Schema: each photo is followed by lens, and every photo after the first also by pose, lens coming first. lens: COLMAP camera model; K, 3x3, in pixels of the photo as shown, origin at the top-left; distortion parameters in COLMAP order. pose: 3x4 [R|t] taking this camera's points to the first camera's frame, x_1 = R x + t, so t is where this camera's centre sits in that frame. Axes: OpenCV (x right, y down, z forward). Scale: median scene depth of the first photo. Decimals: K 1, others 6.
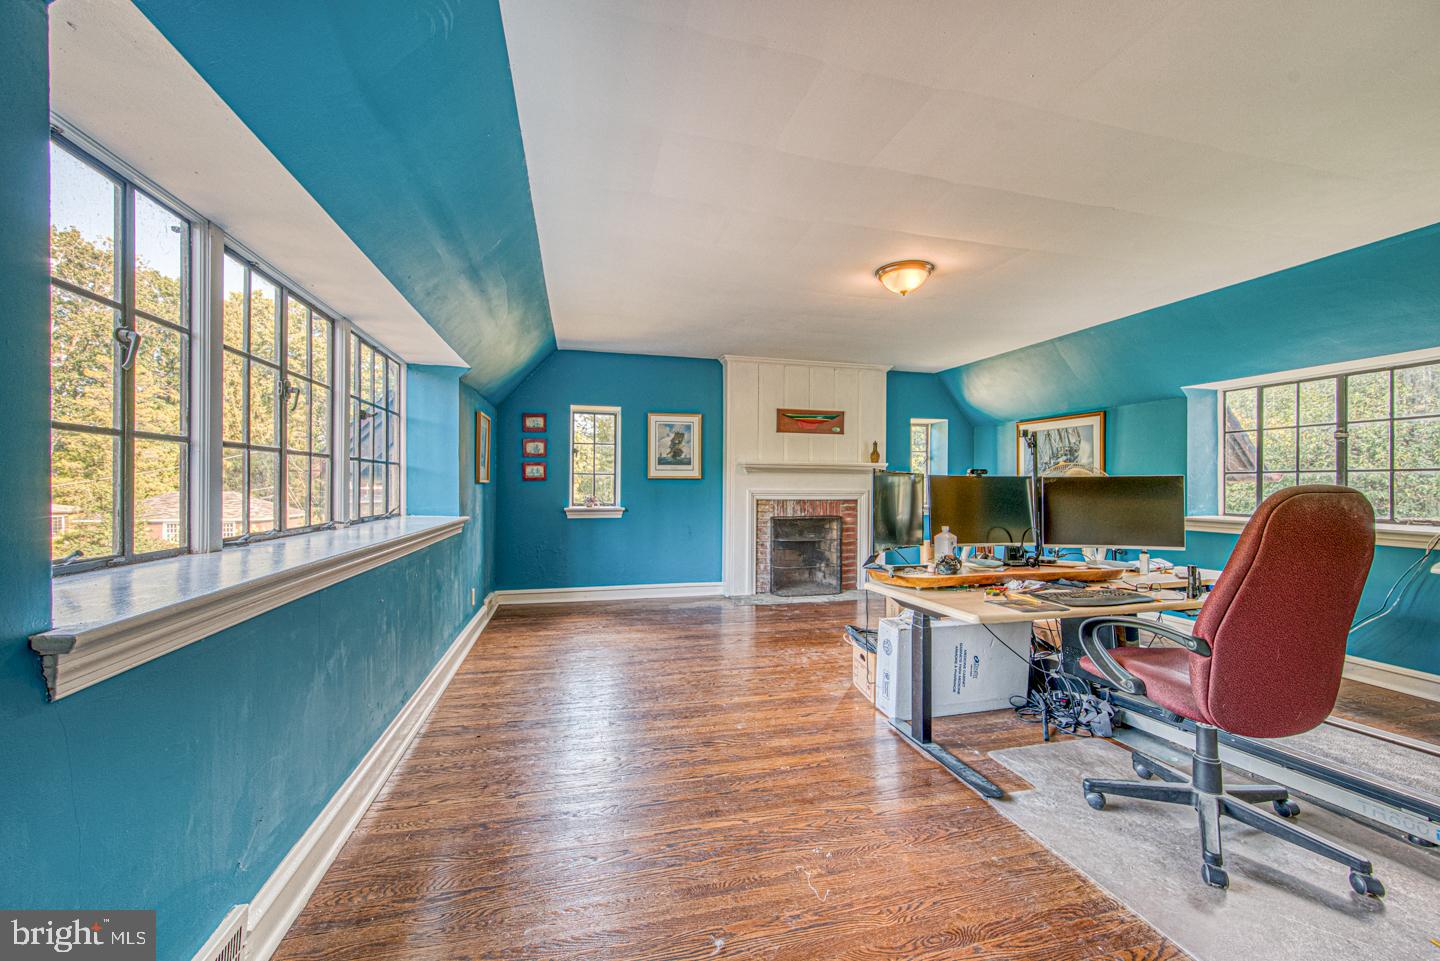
lens RADIAL K [[549.4, 0, 728.3], [0, 549.4, 482.7], [0, 0, 1]] dist [0.001026, -0.000463]
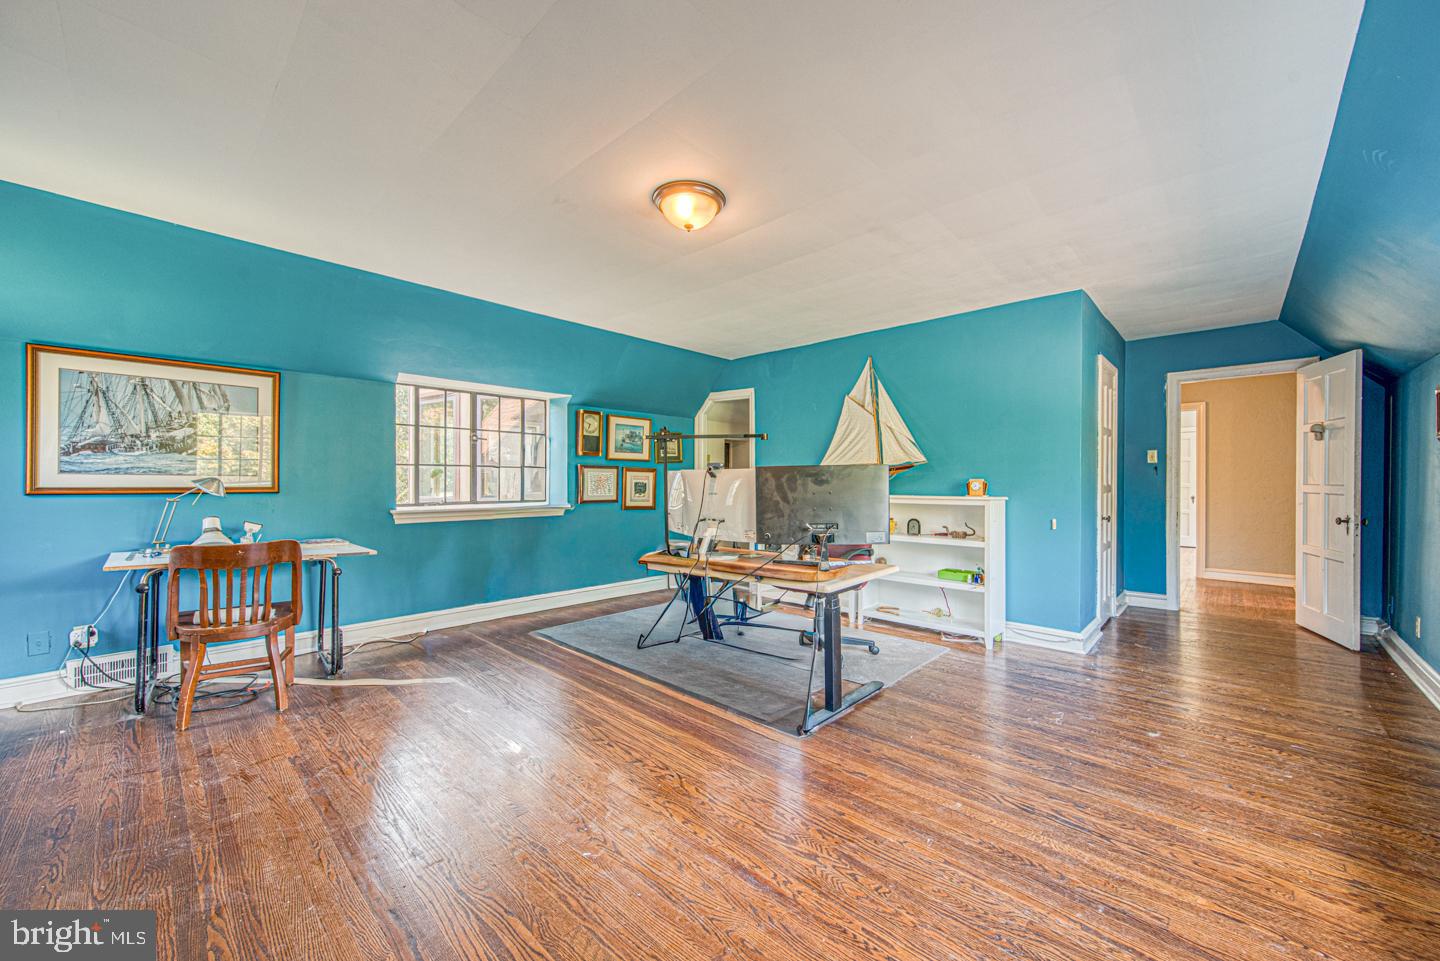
lens RADIAL K [[549.4, 0, 723.5], [0, 549.4, 478.3], [0, 0, 1]] dist [0.001026, -0.000463]
pose [[-0.522183, -0.009965, 0.852775, -0.204881], [-0.011426, 0.999924, 0.004688, -0.001369], [-0.852757, -0.007296, -0.522257, 0.763210]]
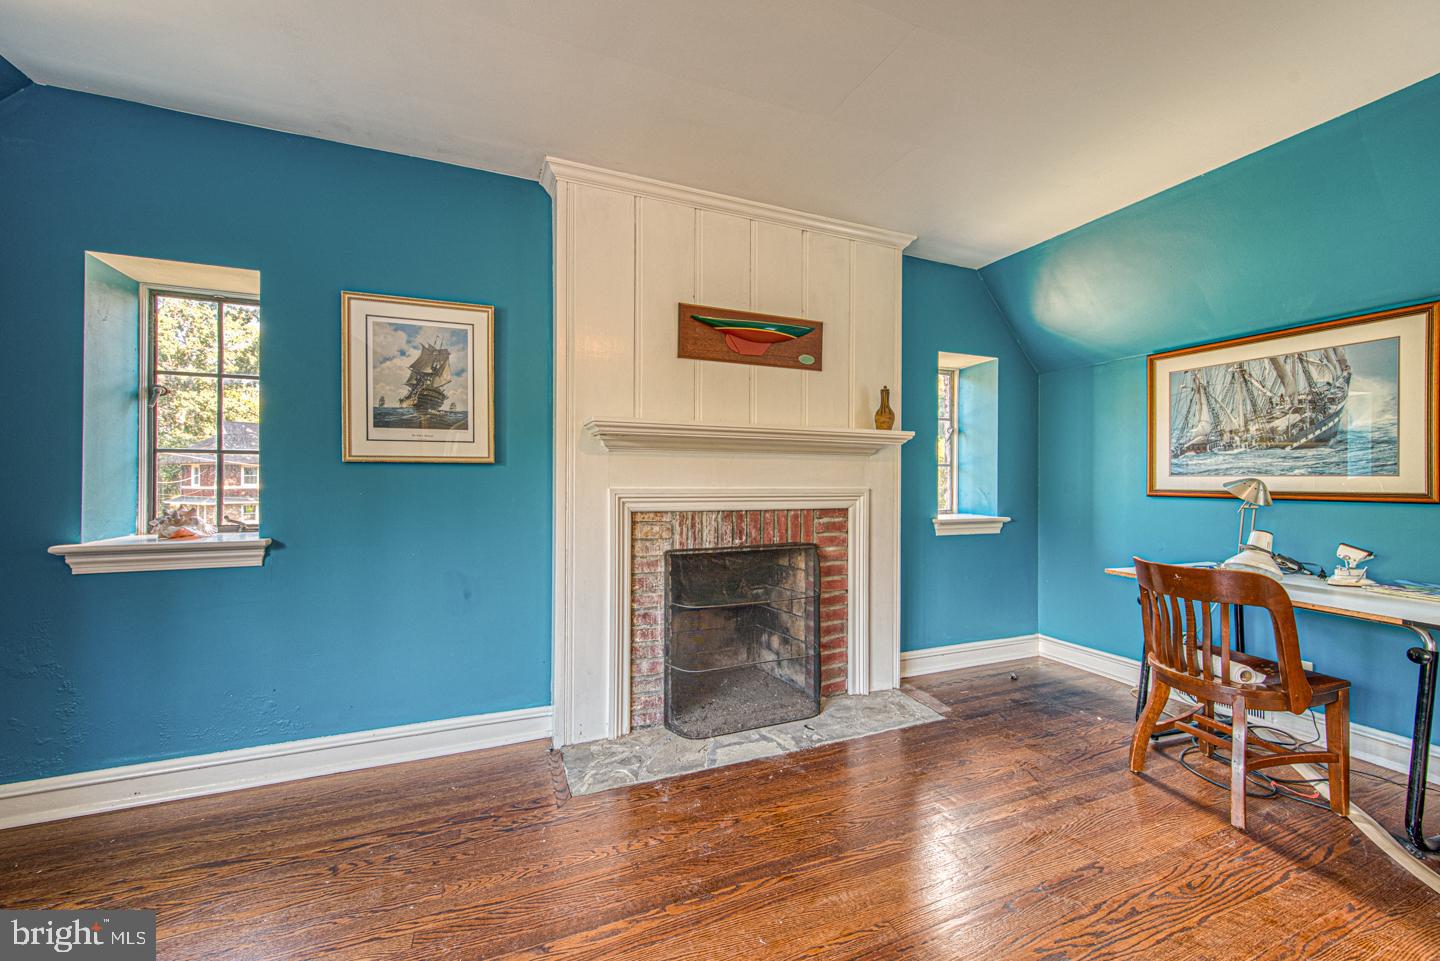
lens RADIAL K [[549.4, 0, 720.5], [0, 549.4, 481.2], [0, 0, 1]] dist [0.001026, -0.000463]
pose [[0.992280, -0.003240, 0.123973, 0.067275], [0.003128, 0.999995, 0.001100, 0.006594], [-0.123975, -0.000703, 0.992285, 0.561734]]
